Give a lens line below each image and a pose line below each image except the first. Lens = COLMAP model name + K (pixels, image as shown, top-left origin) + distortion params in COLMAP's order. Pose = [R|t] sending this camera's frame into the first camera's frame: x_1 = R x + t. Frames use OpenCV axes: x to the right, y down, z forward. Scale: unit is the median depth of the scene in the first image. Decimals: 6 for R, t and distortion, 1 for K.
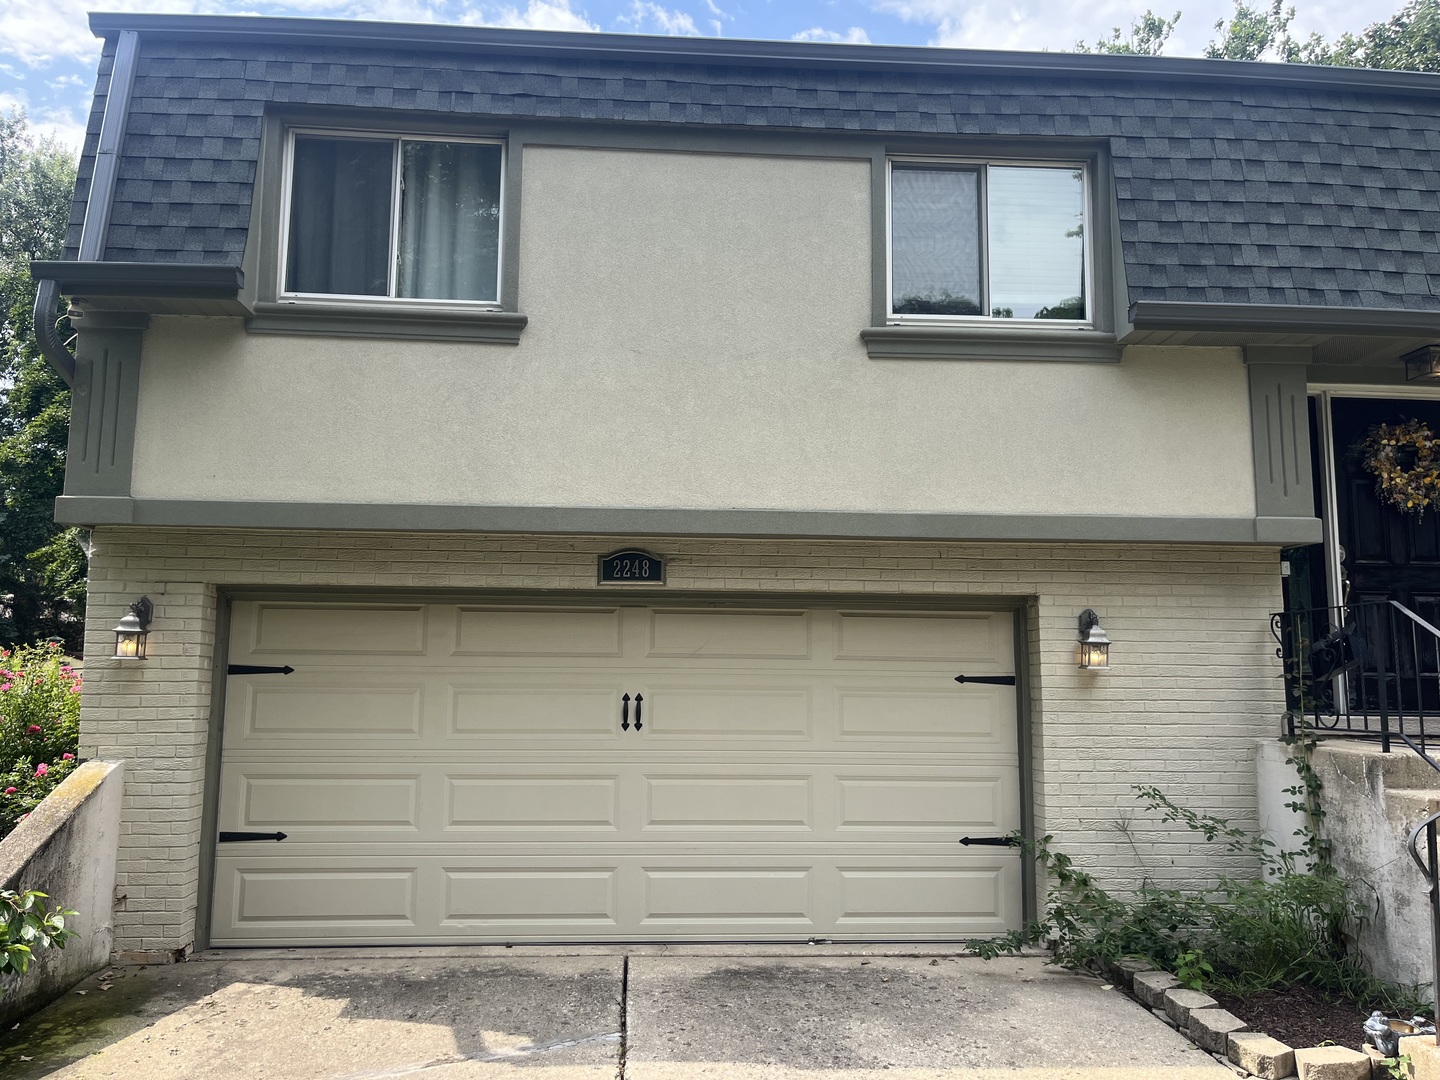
lens RADIAL K [[1099.6, 0, 720.0], [0, 1099.6, 540.0], [0, 0, 1]] dist [0.027151, 0.000985]
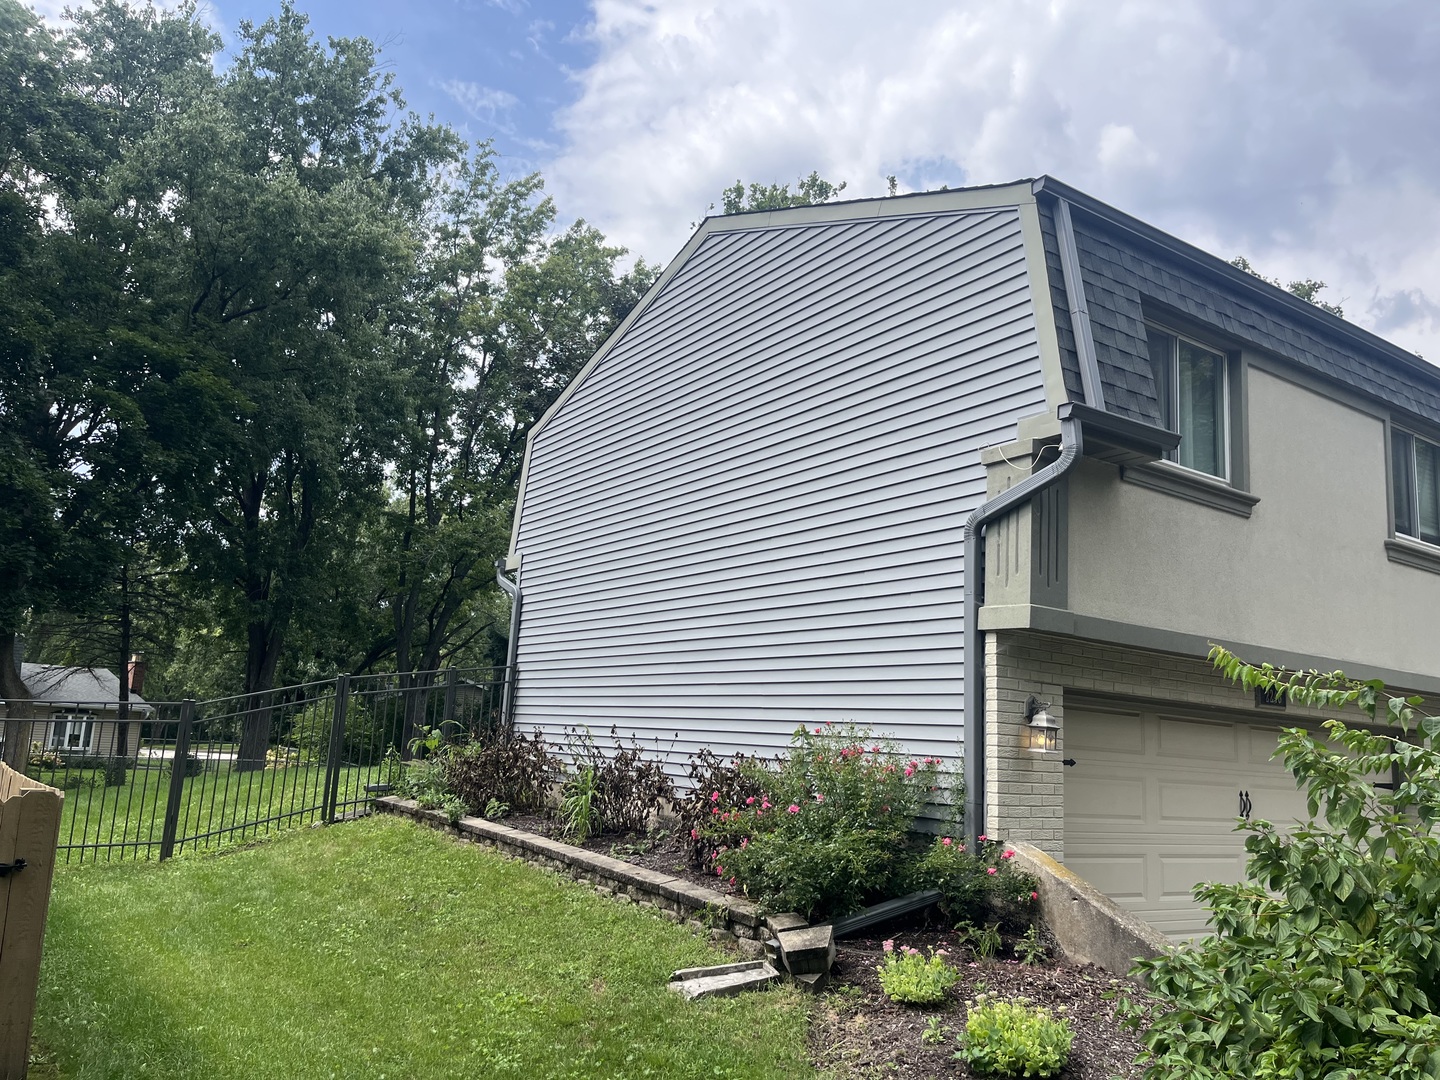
lens RADIAL K [[1102.3, 0, 720.0], [0, 1102.3, 540.0], [0, 0, 1]] dist [-0.007697, -0.002531]
pose [[0.869406, 0.136719, 0.474806, -1.308716], [-0.118702, 0.990606, -0.067889, 0.008575], [-0.479627, 0.002663, 0.877468, 0.164451]]
